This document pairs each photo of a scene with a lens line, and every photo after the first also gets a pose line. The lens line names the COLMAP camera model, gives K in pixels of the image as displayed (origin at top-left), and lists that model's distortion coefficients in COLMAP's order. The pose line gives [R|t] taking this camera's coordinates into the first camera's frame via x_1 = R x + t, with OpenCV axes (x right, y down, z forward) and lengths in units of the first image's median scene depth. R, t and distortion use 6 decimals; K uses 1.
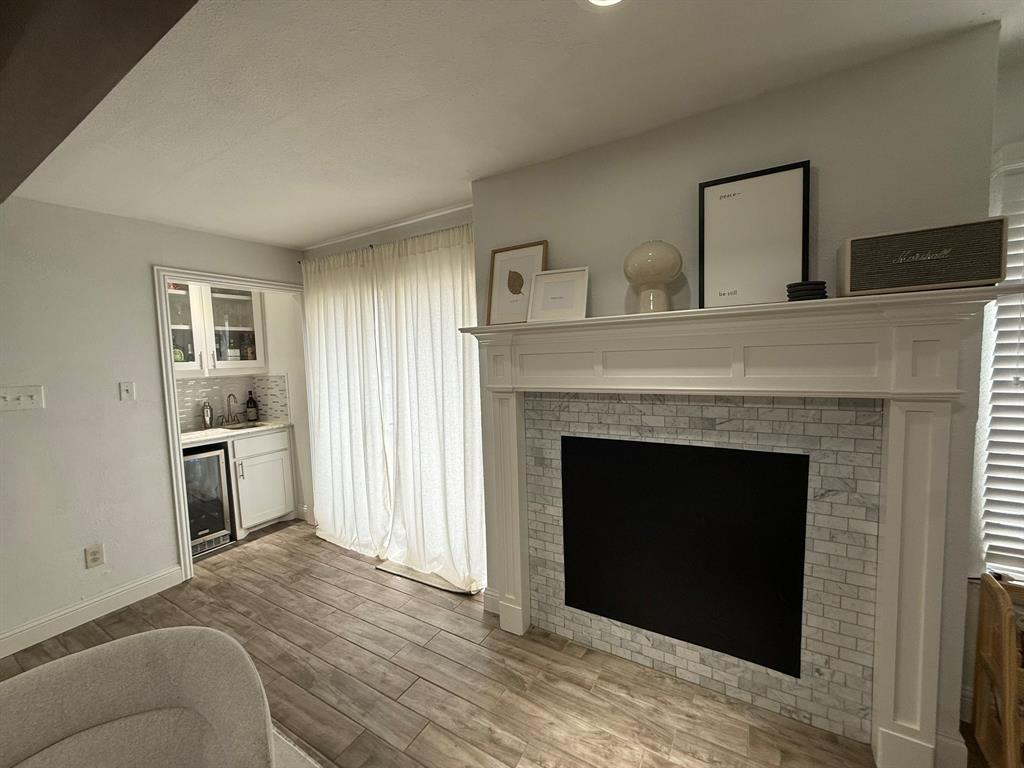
lens RADIAL K [[407.7, 0, 513.2], [0, 407.7, 382.7], [0, 0, 1]] dist [-0.000262, 0.000382]
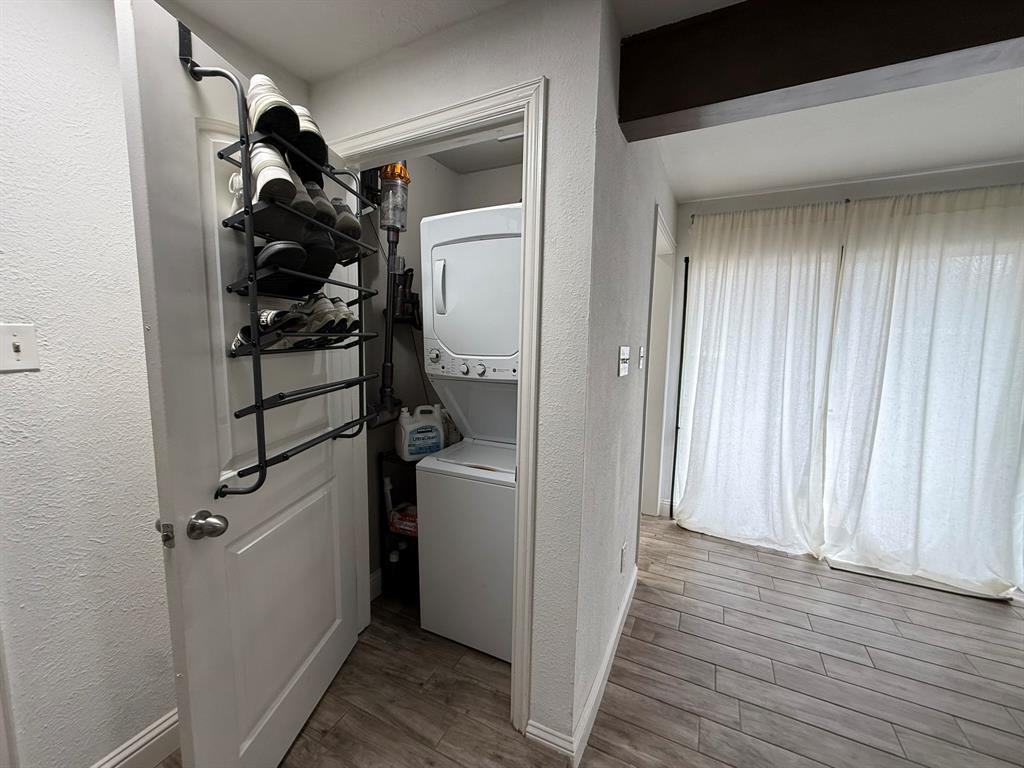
lens RADIAL K [[407.7, 0, 510.2], [0, 407.7, 385.2], [0, 0, 1]] dist [-0.000262, 0.000382]
pose [[0.996294, 0.041280, 0.075465, -1.055414], [-0.044513, 0.998139, 0.041667, 0.045998], [-0.073605, -0.044872, 0.996277, 0.171034]]
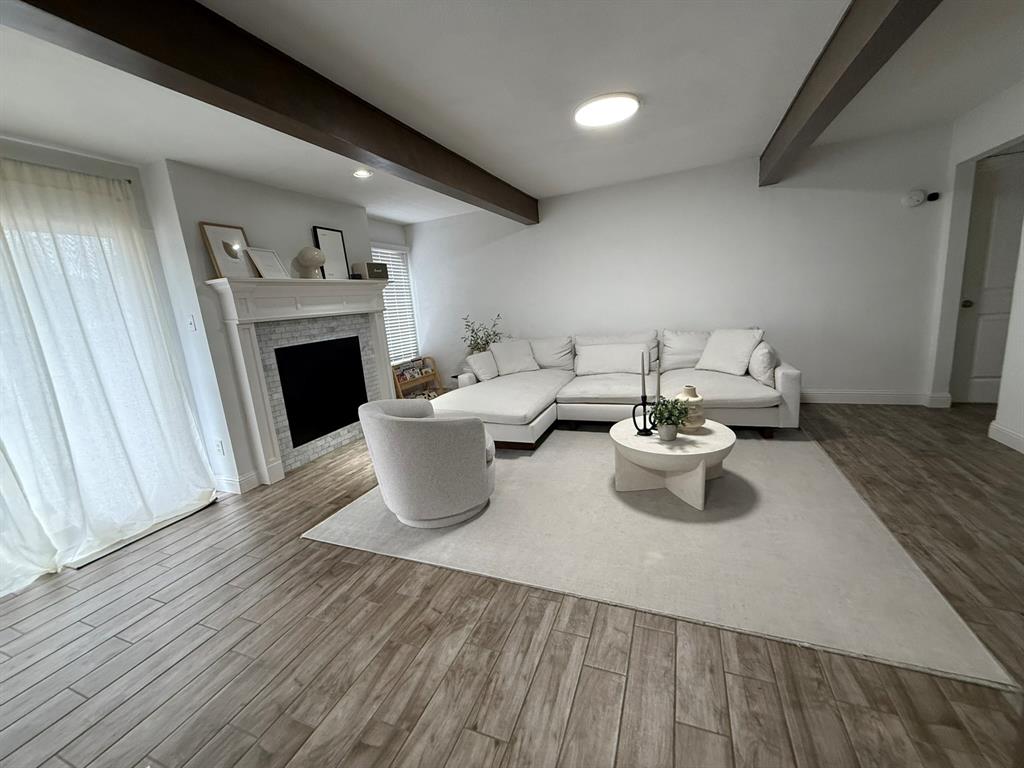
lens RADIAL K [[407.7, 0, 507.3], [0, 407.7, 383.3], [0, 0, 1]] dist [-0.000262, 0.000382]
pose [[-0.138195, -0.144056, 0.979872, -1.121732], [0.169520, 0.971325, 0.166708, 0.100820], [-0.975789, 0.189146, -0.109812, 0.179825]]
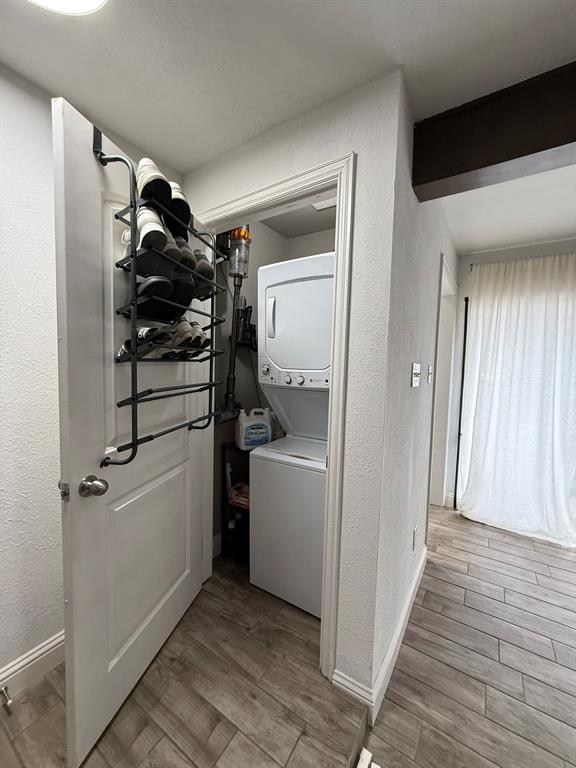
lens RADIAL K [[305.8, 0, 288.5], [0, 305.8, 383.7], [0, 0, 1]] dist [-0.000262, 0.000382]
pose [[0.997272, 0.061062, -0.041468, -1.052888], [-0.061478, 0.998069, -0.008825, 0.062185], [0.040849, 0.011350, 0.999101, 0.189185]]
